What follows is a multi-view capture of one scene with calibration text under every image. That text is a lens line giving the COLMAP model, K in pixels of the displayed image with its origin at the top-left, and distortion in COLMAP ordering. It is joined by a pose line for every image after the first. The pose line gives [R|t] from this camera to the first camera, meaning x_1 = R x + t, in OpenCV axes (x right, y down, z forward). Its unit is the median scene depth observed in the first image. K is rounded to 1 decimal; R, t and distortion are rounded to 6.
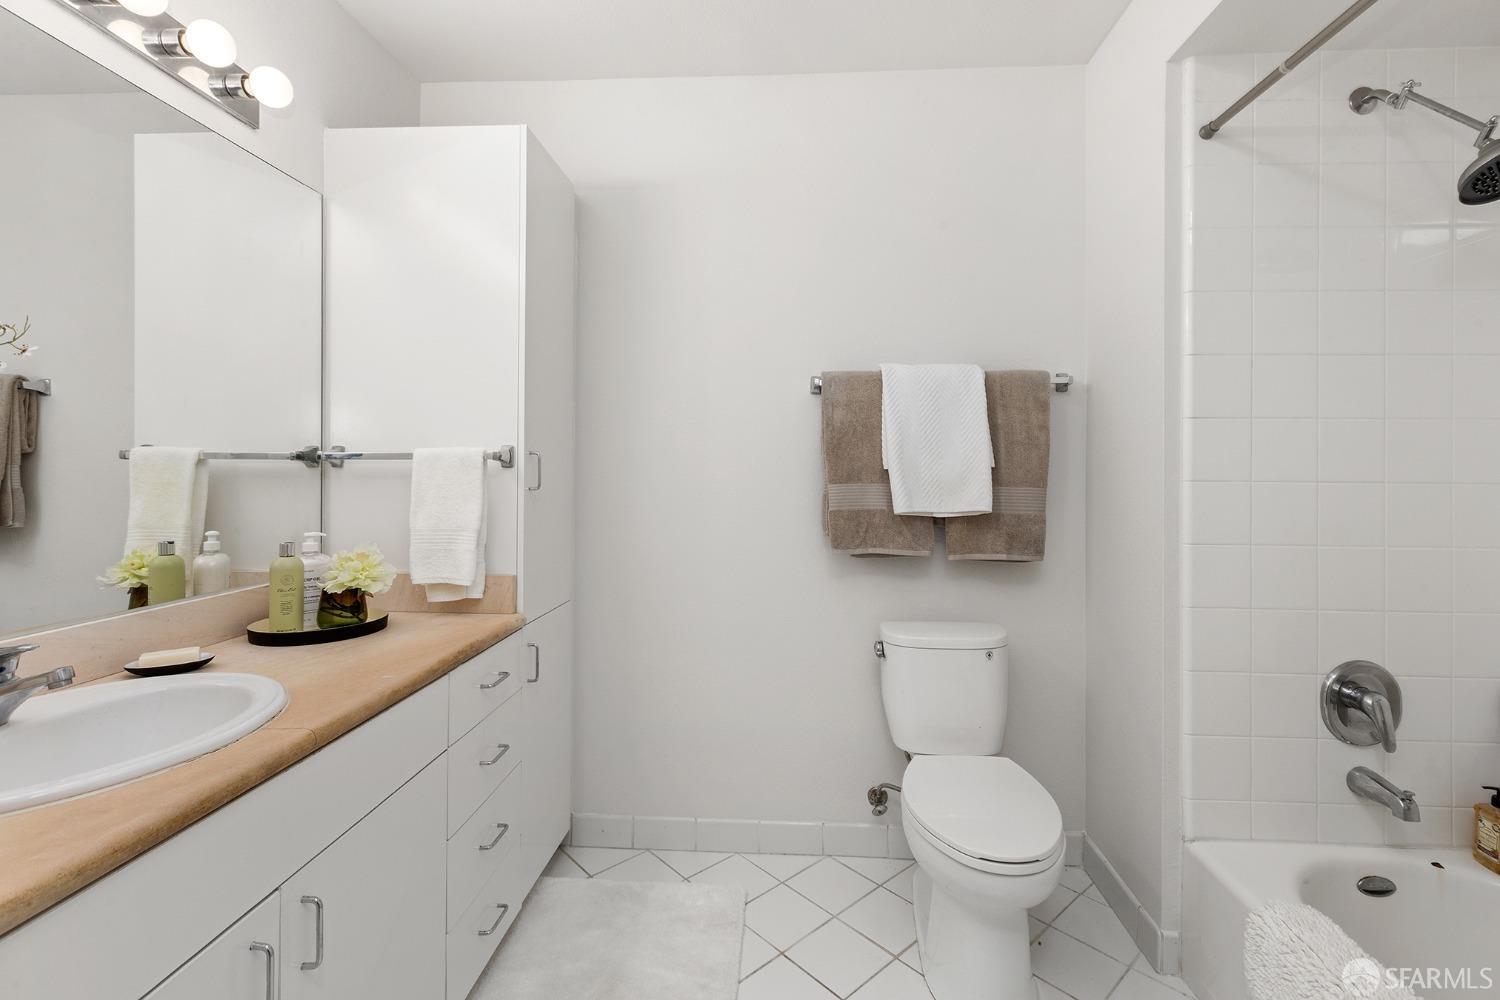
lens RADIAL K [[690.2, 0, 747.3], [0, 690.2, 473.0], [0, 0, 1]] dist [0.001873, -0.000017]
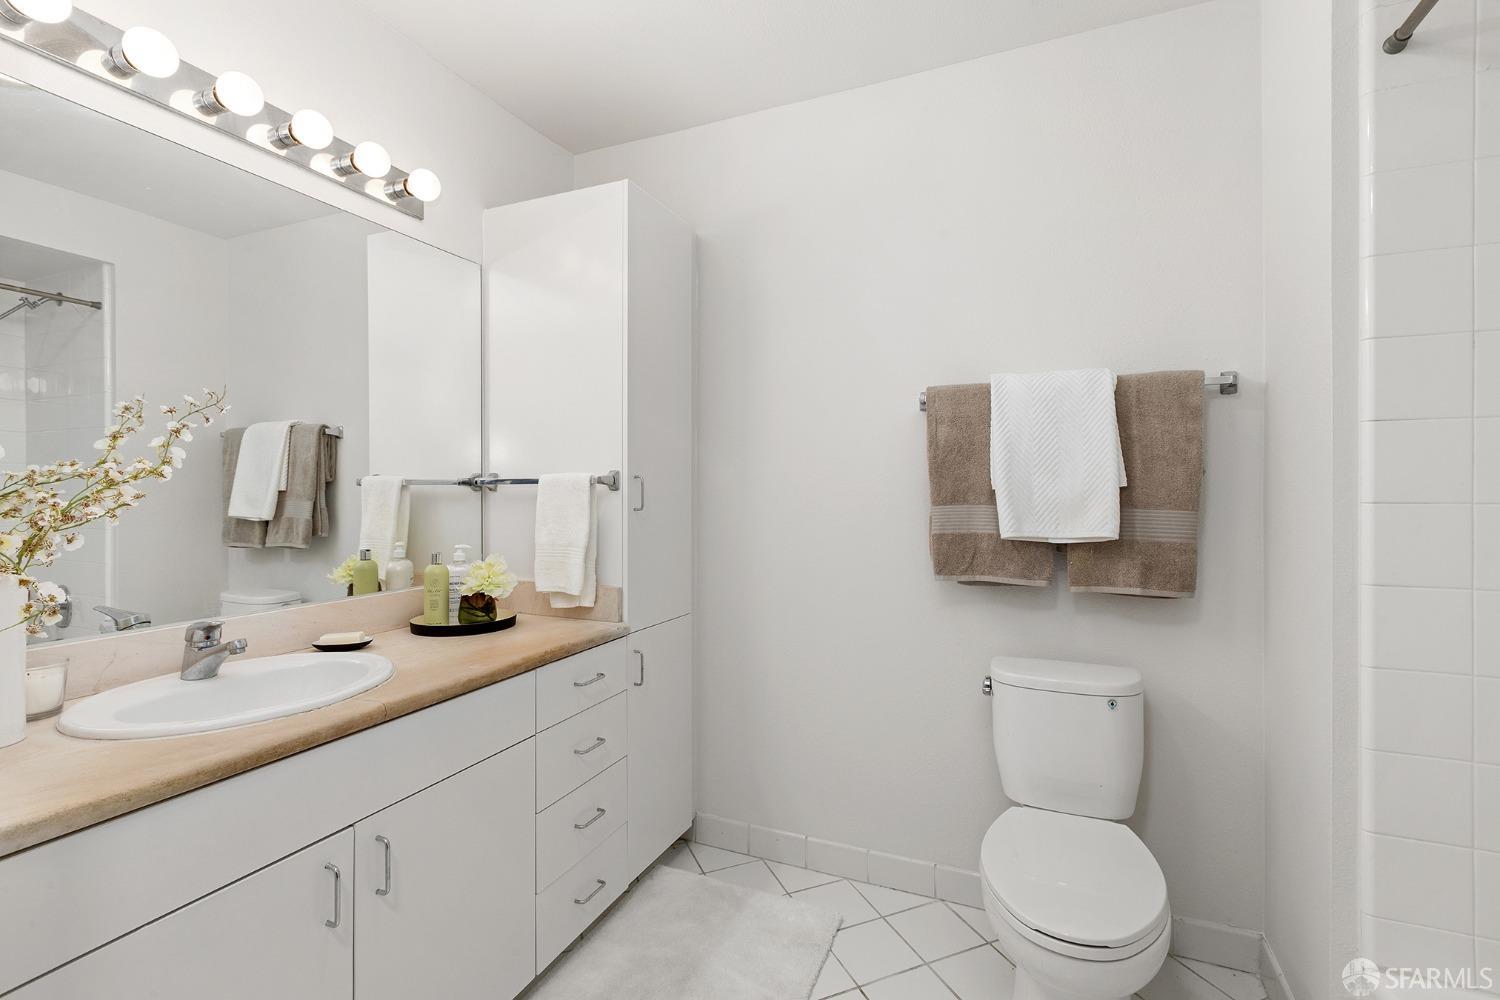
lens RADIAL K [[690.2, 0, 782.4], [0, 690.2, 493.9], [0, 0, 1]] dist [0.001873, -0.000017]
pose [[0.937777, -0.004181, -0.347213, 0.287907], [0.004970, 0.999987, 0.001381, -0.002622], [0.347203, -0.003021, 0.937785, 0.049728]]
